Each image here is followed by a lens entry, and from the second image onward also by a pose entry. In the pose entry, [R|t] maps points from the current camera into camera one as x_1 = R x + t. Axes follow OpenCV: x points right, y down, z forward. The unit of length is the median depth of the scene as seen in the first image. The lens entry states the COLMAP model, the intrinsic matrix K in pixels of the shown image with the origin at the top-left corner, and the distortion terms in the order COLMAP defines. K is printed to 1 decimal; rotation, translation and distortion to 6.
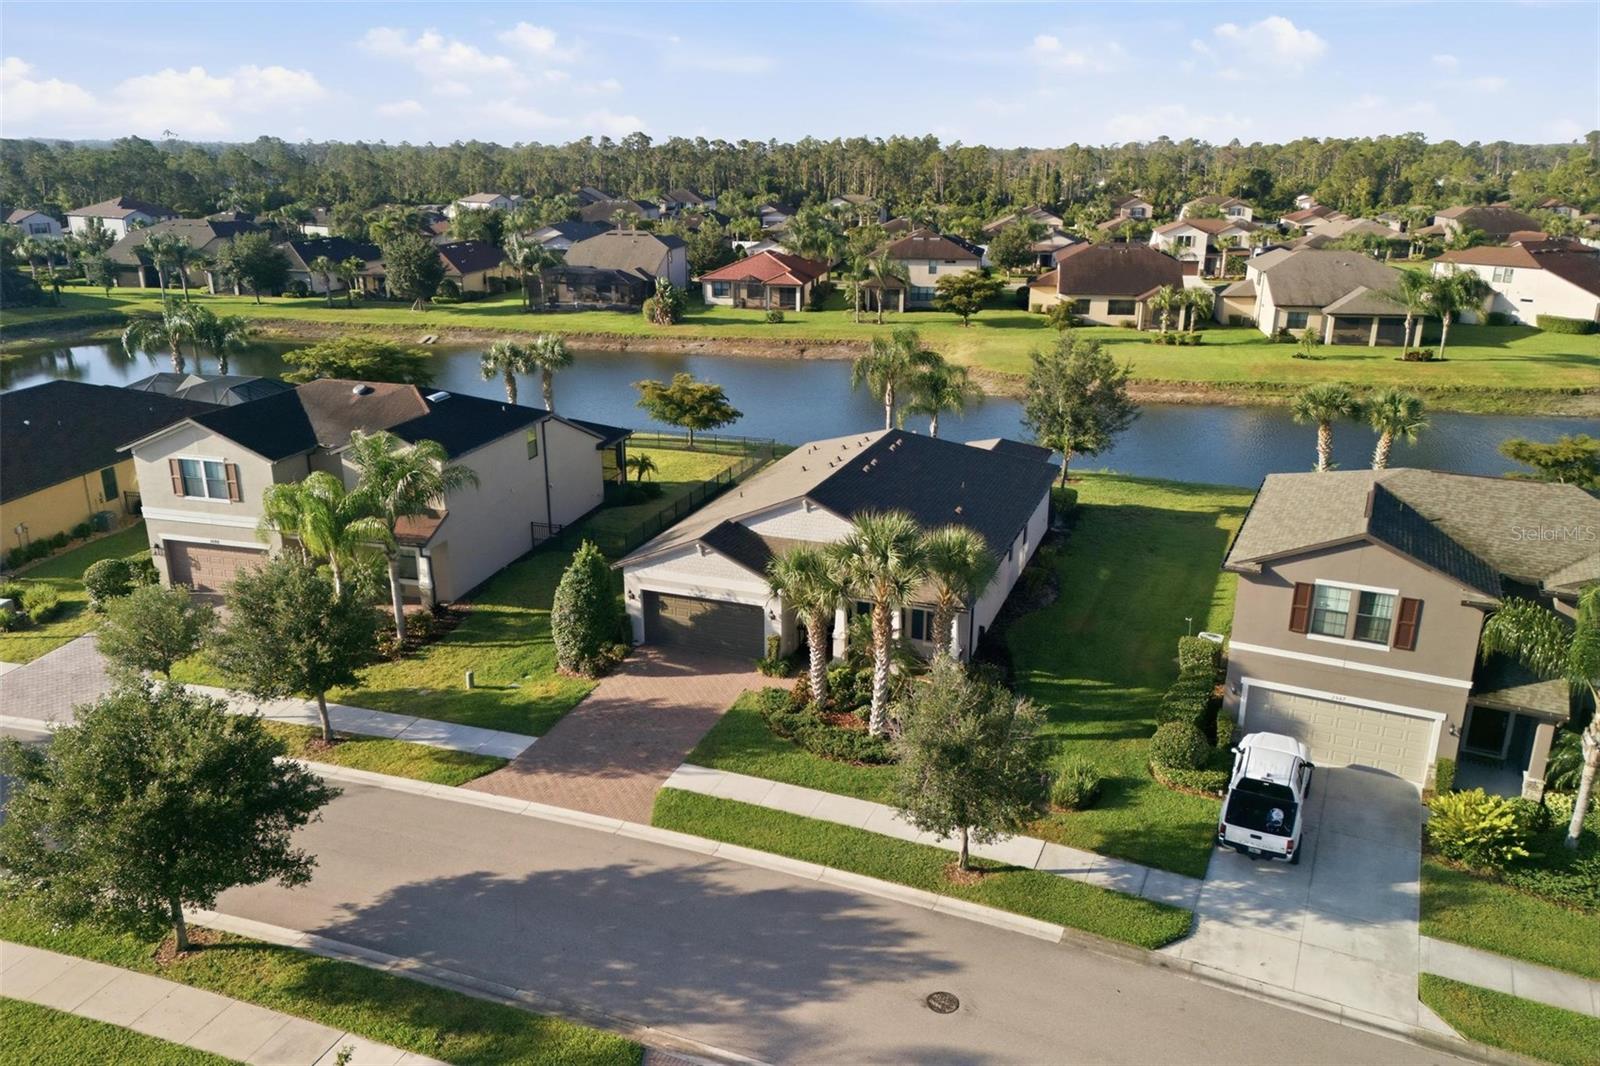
lens RADIAL K [[1163.3, 0, 800.0], [0, 1163.3, 533.0], [0, 0, 1]] dist [0.090901, -0.103426]
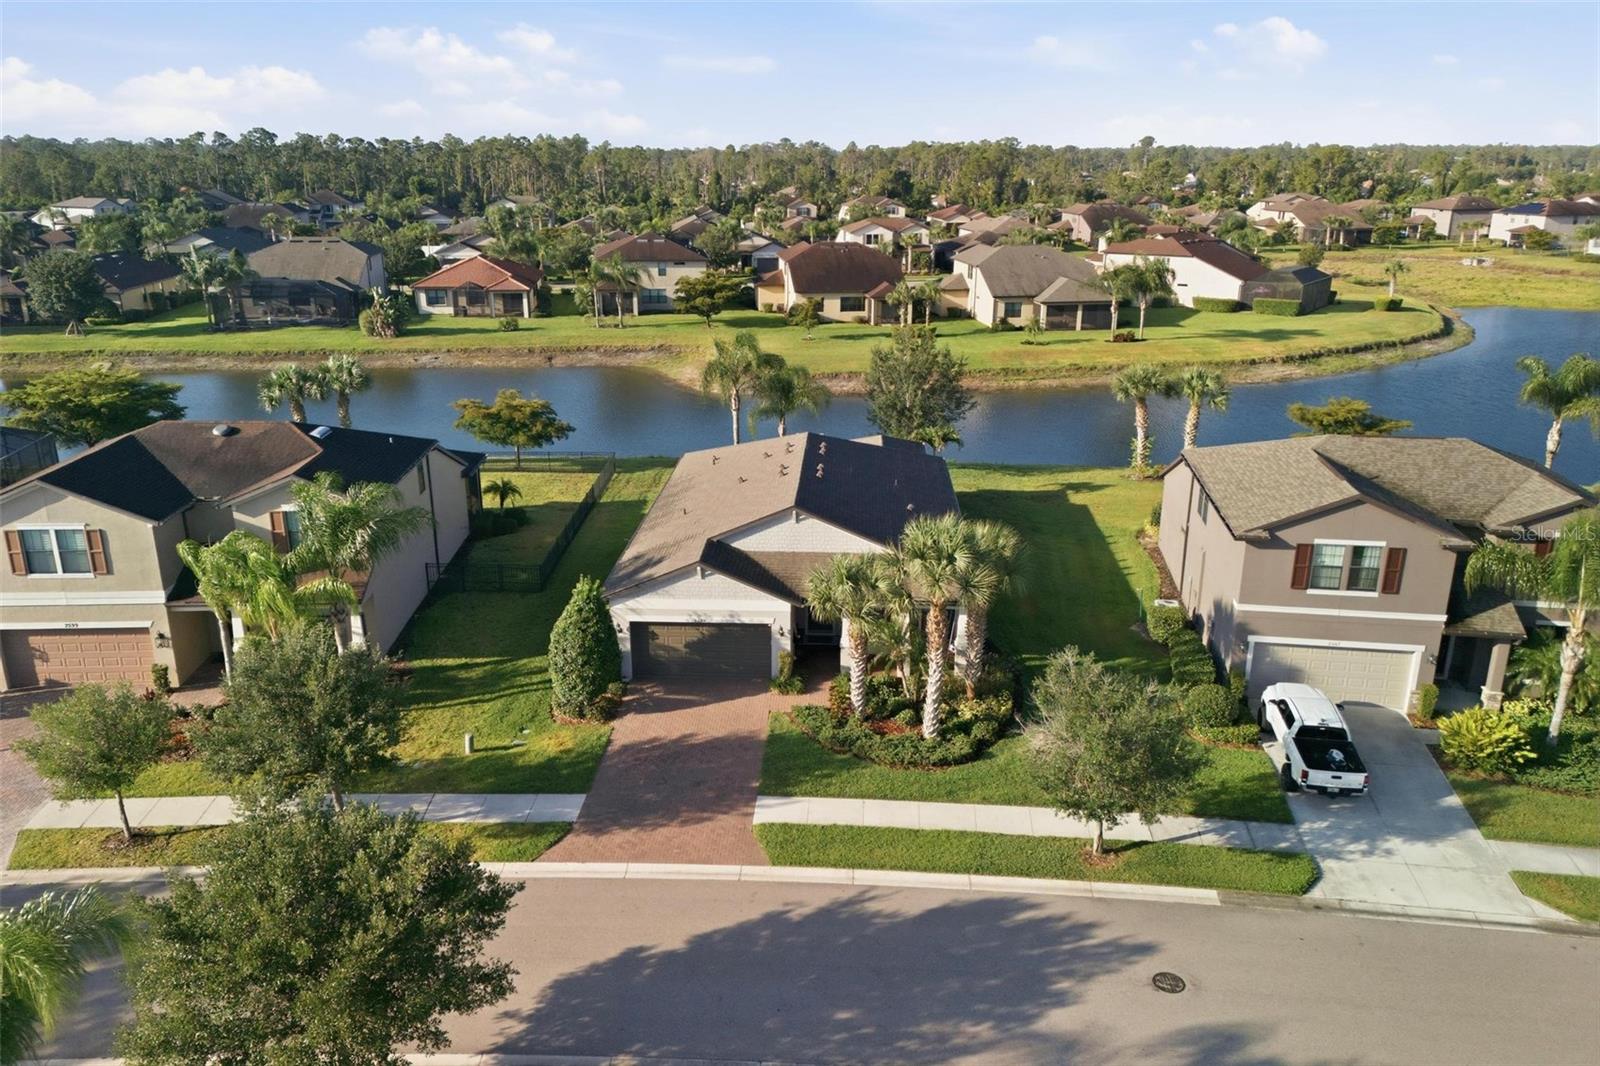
lens RADIAL K [[1163.3, 0, 800.0], [0, 1163.3, 533.0], [0, 0, 1]] dist [0.090901, -0.103426]
pose [[0.951910, -0.094945, 0.291295, -0.272324], [0.095009, 0.995379, 0.013961, -0.022419], [-0.291274, 0.014386, 0.956532, 0.062655]]
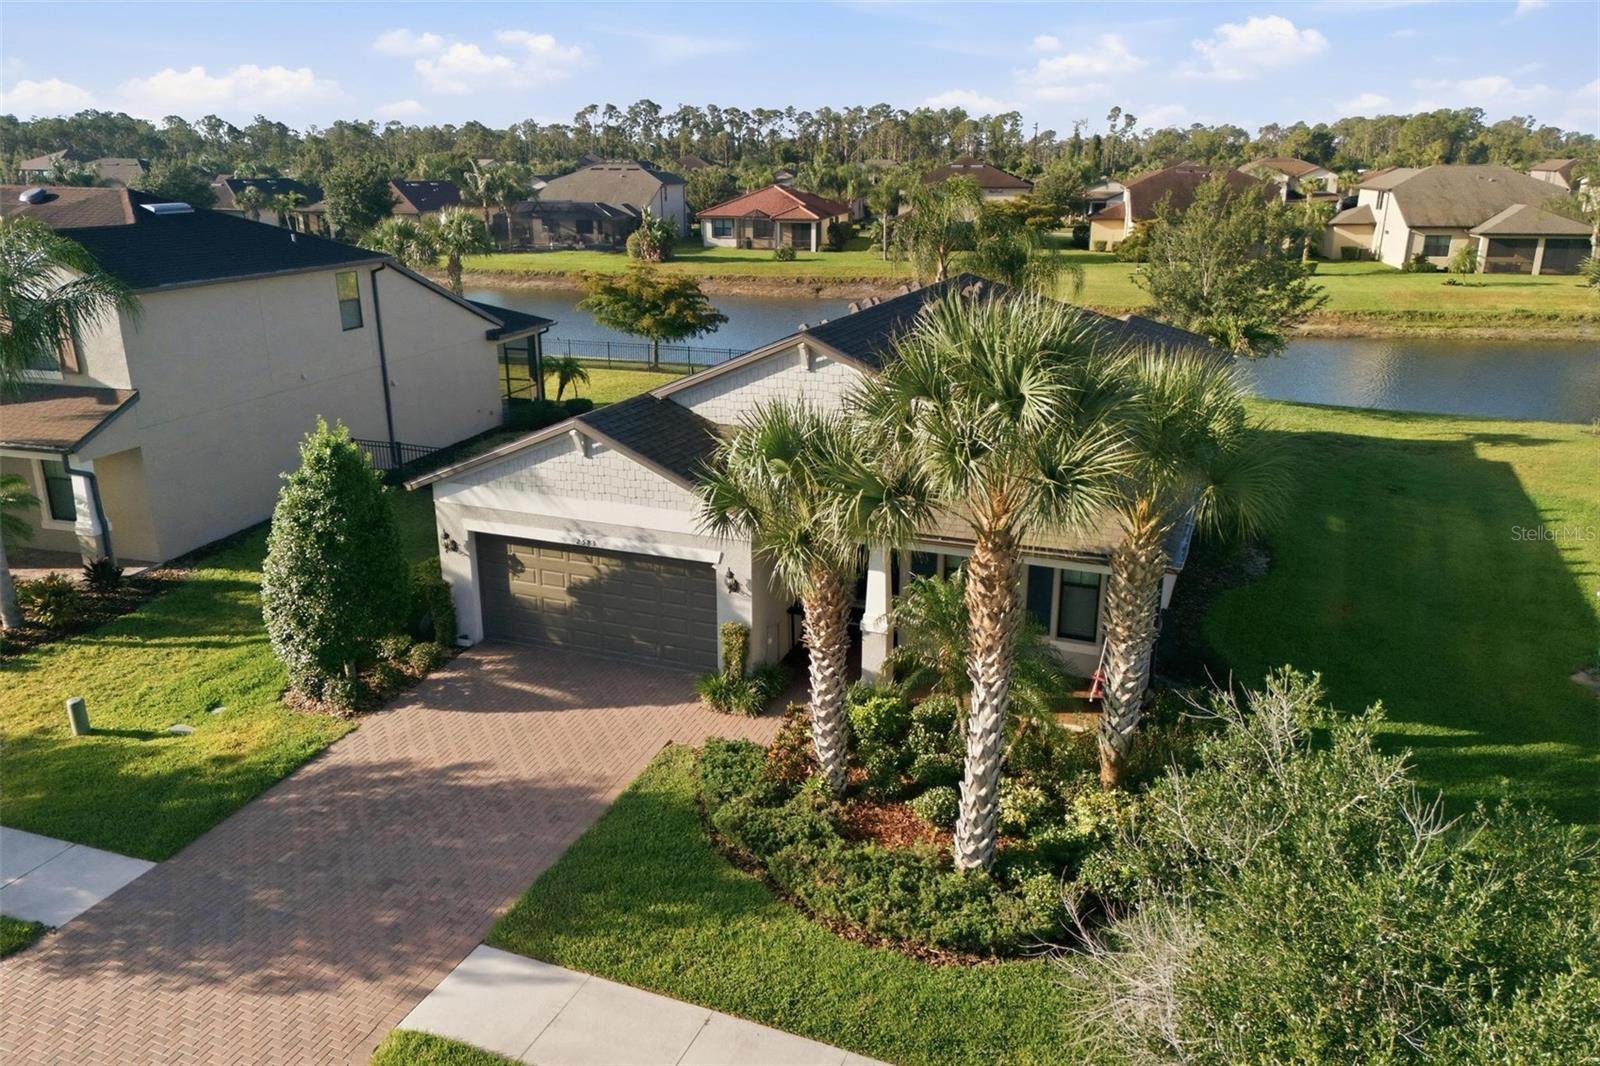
lens RADIAL K [[1163.3, 0, 800.0], [0, 1163.3, 533.0], [0, 0, 1]] dist [0.090901, -0.103426]
pose [[0.999857, 0.002975, -0.016664, 0.010706], [-0.003042, 0.999988, -0.003966, 0.050748], [0.016652, 0.004017, 0.999853, 0.509339]]
